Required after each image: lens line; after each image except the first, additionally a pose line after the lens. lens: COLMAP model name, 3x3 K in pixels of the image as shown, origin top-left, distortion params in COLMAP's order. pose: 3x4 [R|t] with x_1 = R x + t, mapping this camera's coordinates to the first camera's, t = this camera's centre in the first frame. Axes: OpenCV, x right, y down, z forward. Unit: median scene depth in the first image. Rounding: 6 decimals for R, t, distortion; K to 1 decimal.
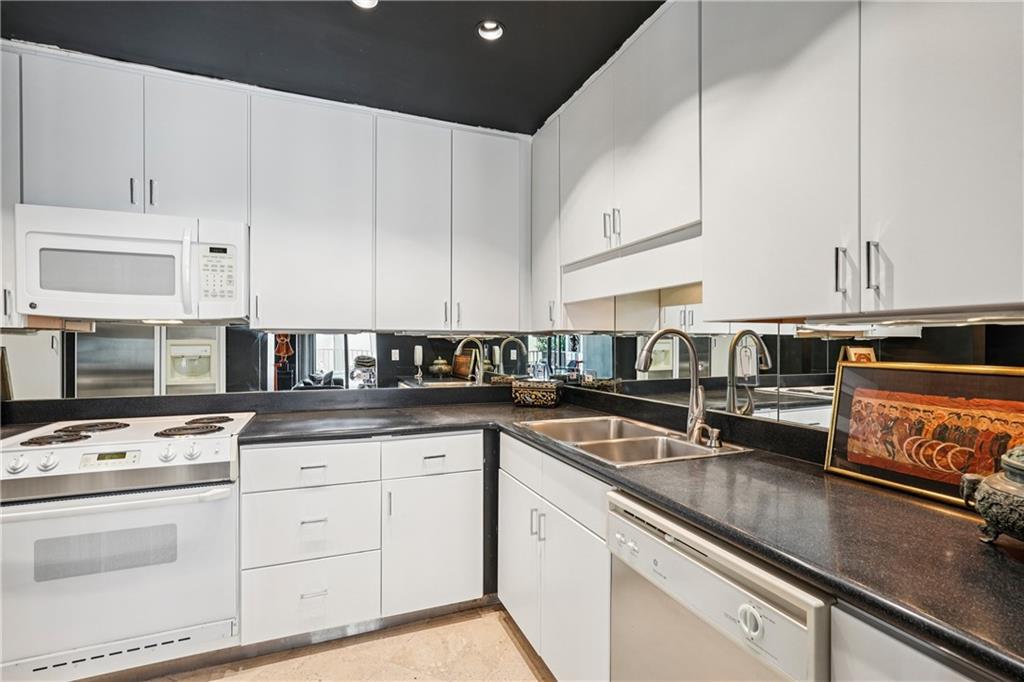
lens RADIAL K [[477.6, 0, 518.1], [0, 477.6, 344.7], [0, 0, 1]] dist [-0.005876, 0.000354]
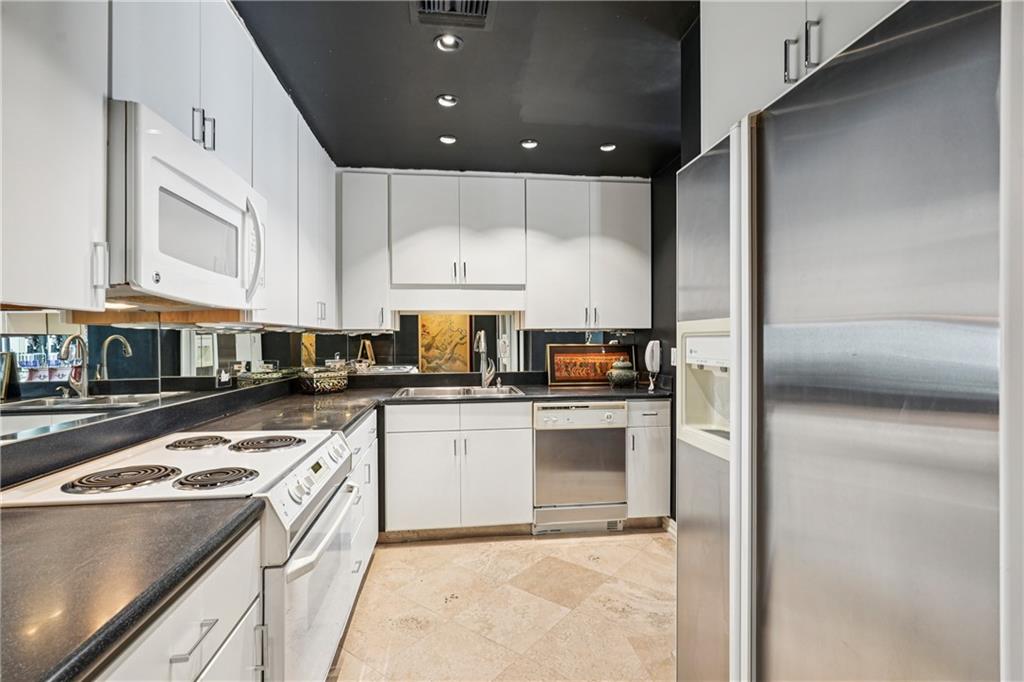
lens RADIAL K [[477.6, 0, 518.1], [0, 477.6, 344.7], [0, 0, 1]] dist [-0.005876, 0.000354]
pose [[0.233761, -0.015932, 0.972164, -1.378511], [0.008768, 0.999860, 0.014278, -0.003037], [-0.972255, 0.005187, 0.233868, 0.370845]]
